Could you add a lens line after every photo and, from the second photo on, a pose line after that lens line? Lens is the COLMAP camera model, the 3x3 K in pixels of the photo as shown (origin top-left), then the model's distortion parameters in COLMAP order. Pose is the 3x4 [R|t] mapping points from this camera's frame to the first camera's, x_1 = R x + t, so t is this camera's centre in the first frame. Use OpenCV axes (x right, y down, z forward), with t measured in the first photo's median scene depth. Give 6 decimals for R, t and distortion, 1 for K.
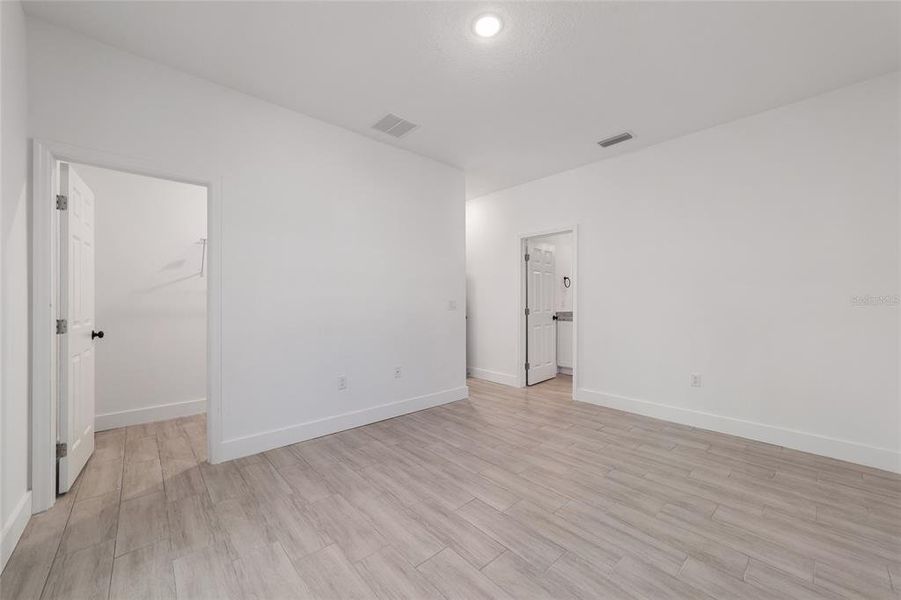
lens RADIAL K [[345.8, 0, 449.7], [0, 345.8, 300.1], [0, 0, 1]] dist [-0.012479, 0.005637]
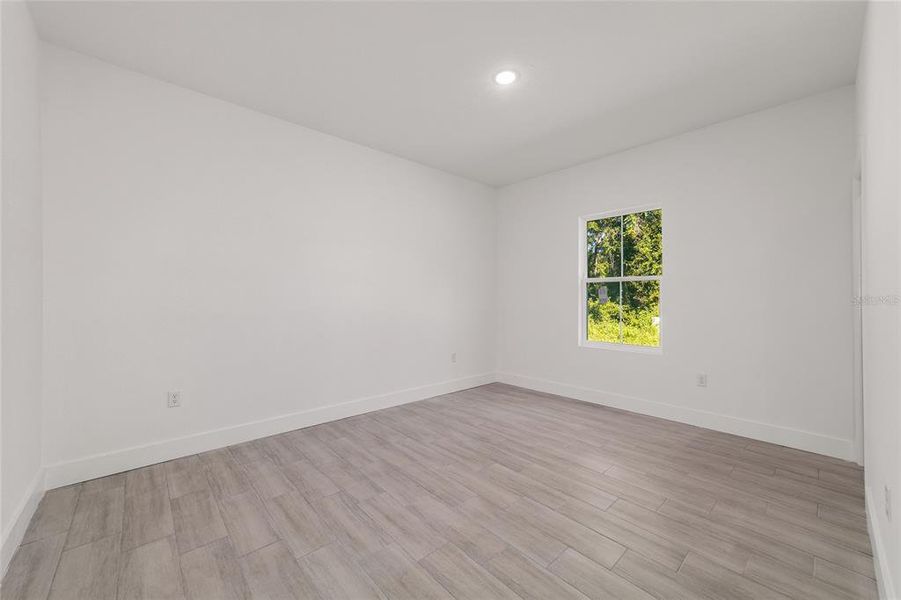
lens RADIAL K [[345.8, 0, 451.1], [0, 345.8, 299.3], [0, 0, 1]] dist [-0.012479, 0.005637]
pose [[-0.999967, 0.000450, -0.008076, 0.301874], [0.000464, 0.999998, -0.001687, 0.007255], [0.008076, -0.001691, -0.999966, 2.098105]]
